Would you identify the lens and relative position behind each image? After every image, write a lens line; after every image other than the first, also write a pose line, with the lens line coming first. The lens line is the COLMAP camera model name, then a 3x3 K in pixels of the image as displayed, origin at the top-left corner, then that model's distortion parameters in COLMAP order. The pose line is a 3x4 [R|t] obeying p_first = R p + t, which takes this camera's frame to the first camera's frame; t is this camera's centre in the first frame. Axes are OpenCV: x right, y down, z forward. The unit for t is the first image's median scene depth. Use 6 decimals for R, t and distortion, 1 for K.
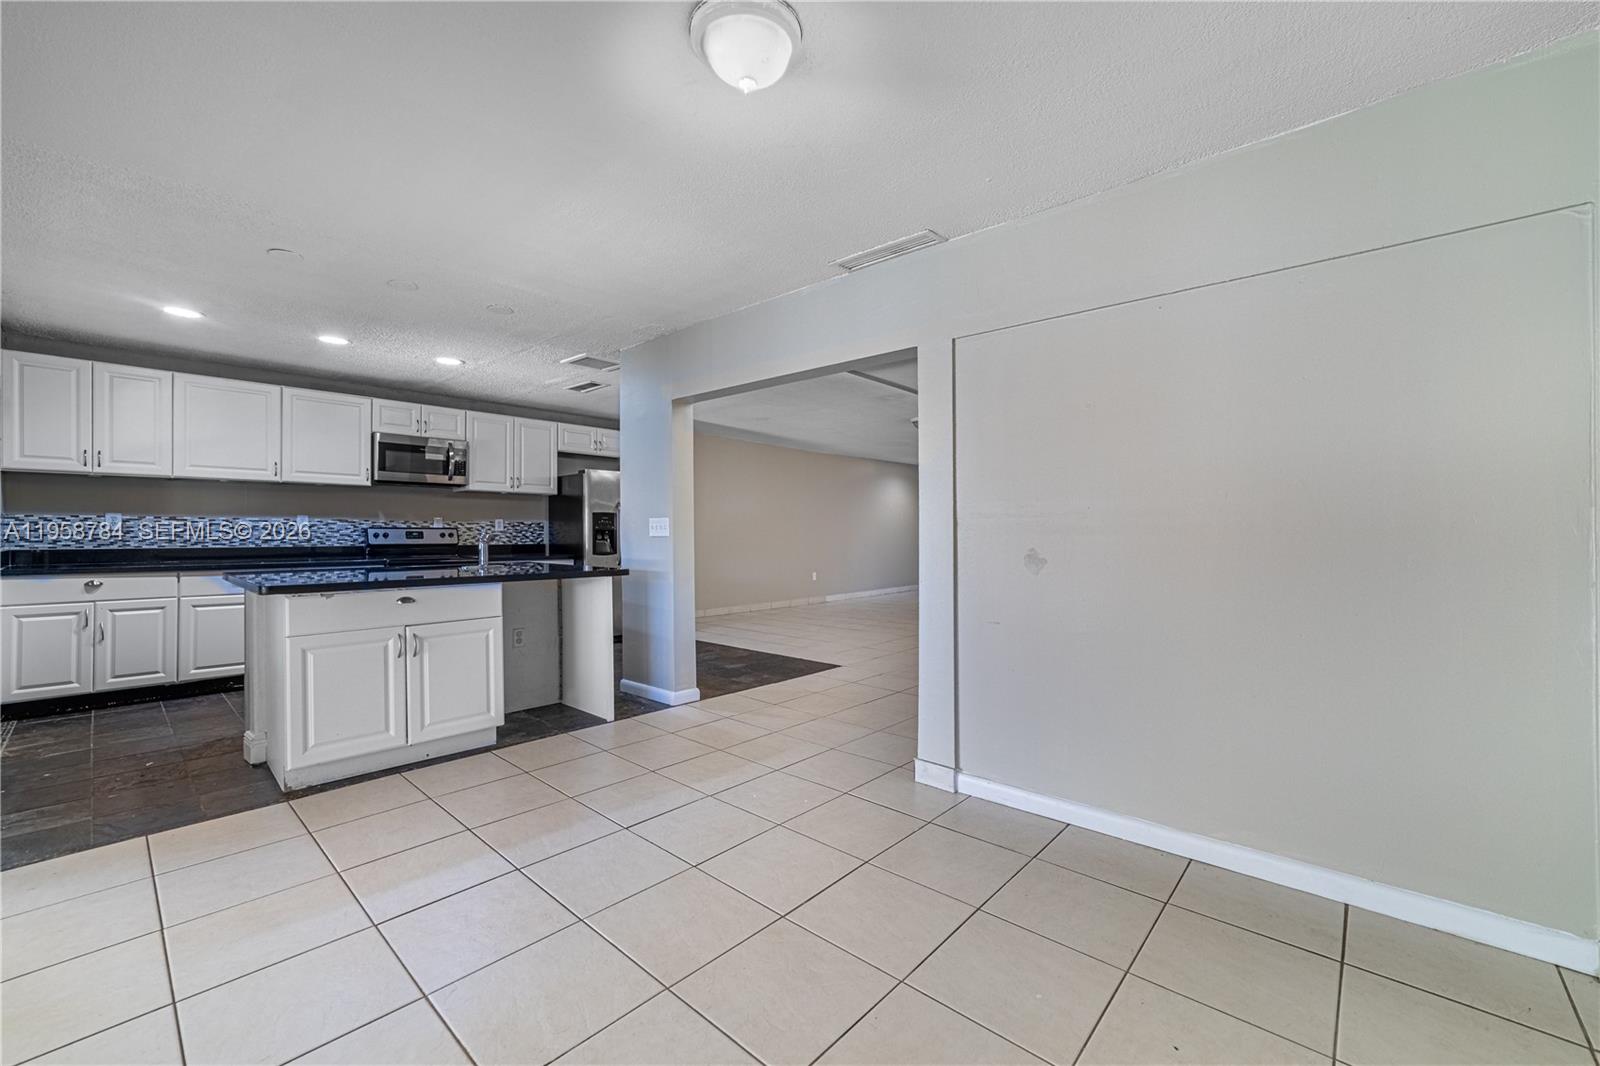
lens RADIAL K [[642.0, 0, 829.1], [0, 642.0, 530.2], [0, 0, 1]] dist [-0.006692, 0.001053]
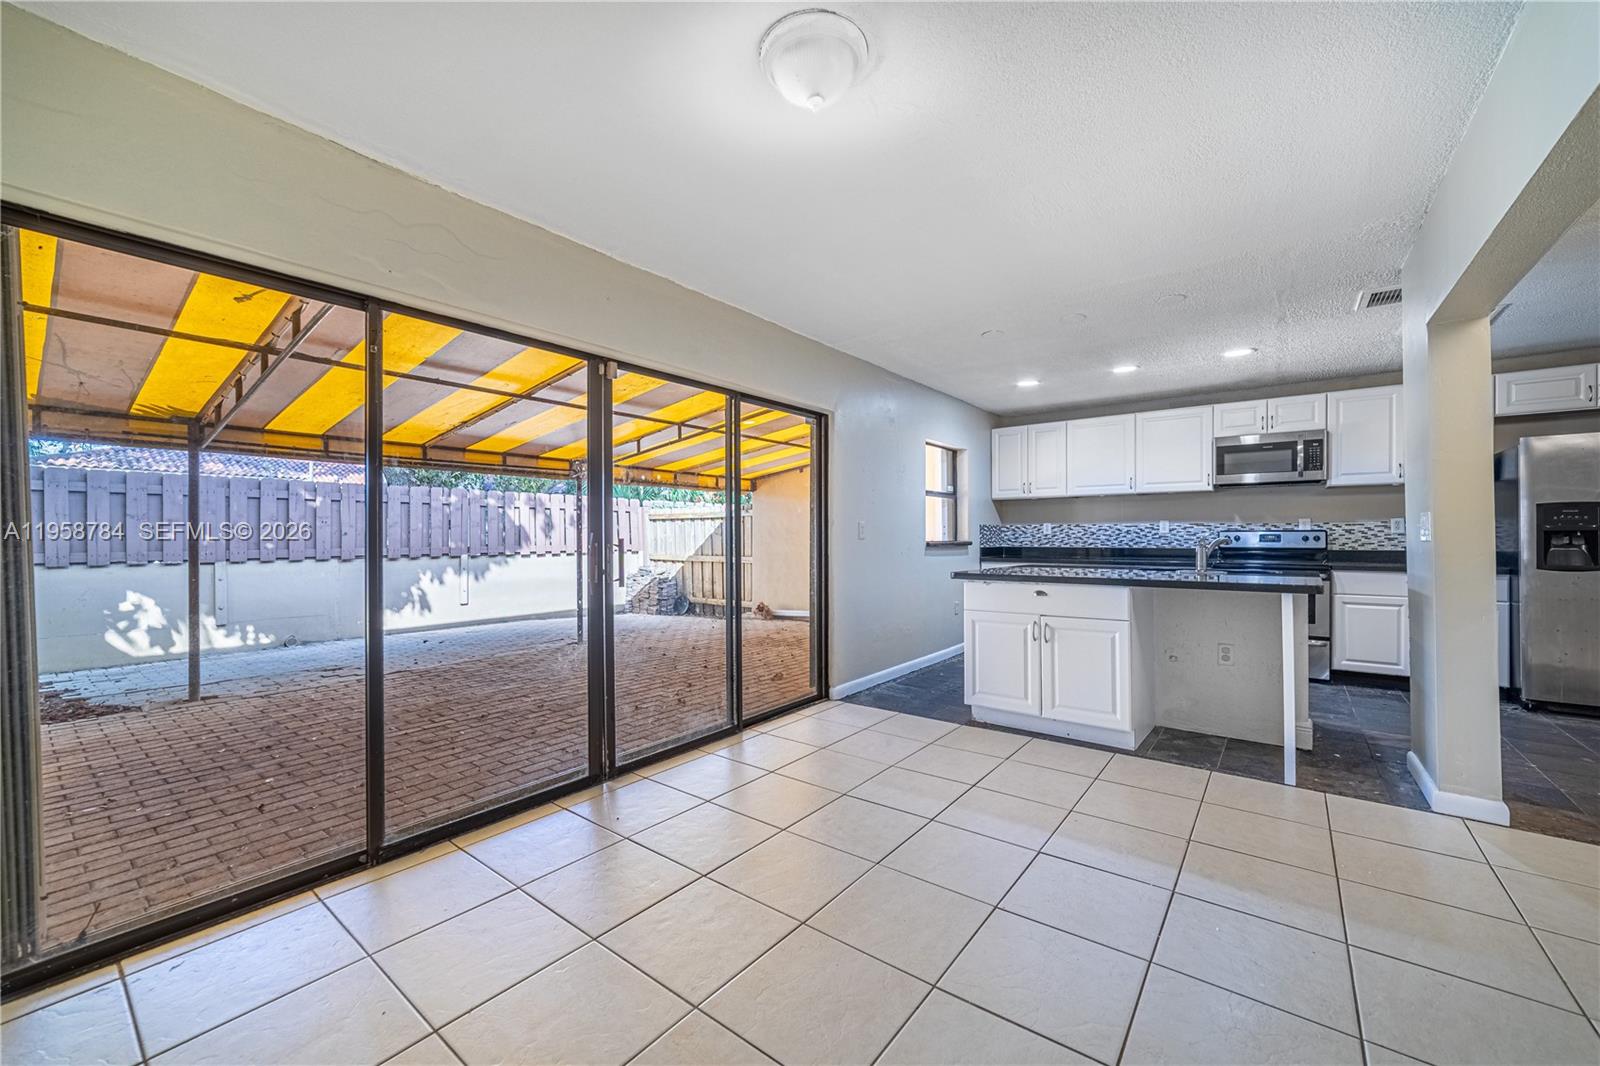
lens RADIAL K [[642.0, 0, 794.3], [0, 642.0, 534.6], [0, 0, 1]] dist [-0.006692, 0.001053]
pose [[0.052245, -0.003211, -0.998629, 0.269750], [0.005554, 0.999980, -0.002925, 0.001153], [0.998619, -0.005393, 0.052262, 0.265756]]
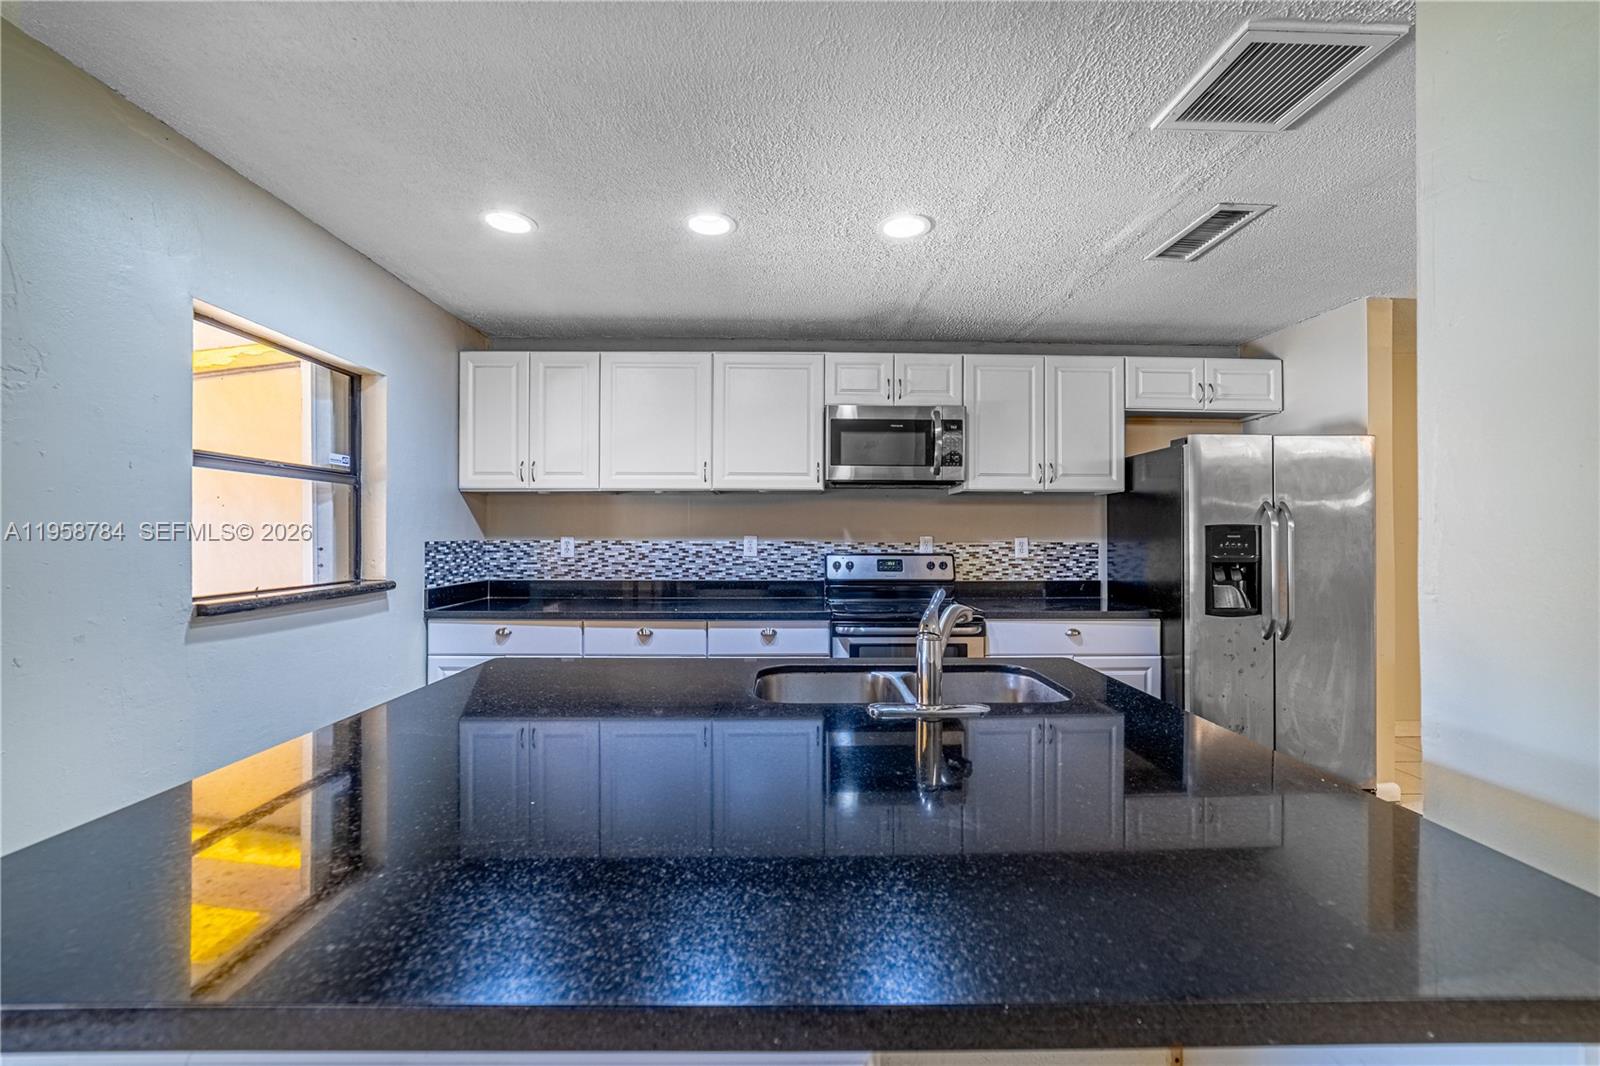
lens RADIAL K [[642.0, 0, 775.9], [0, 642.0, 534.9], [0, 0, 1]] dist [-0.006692, 0.001053]
pose [[0.639071, 0.002929, -0.769142, -0.245989], [-0.000389, 0.999994, 0.003485, -0.025884], [0.769148, -0.001927, 0.639068, 0.538366]]
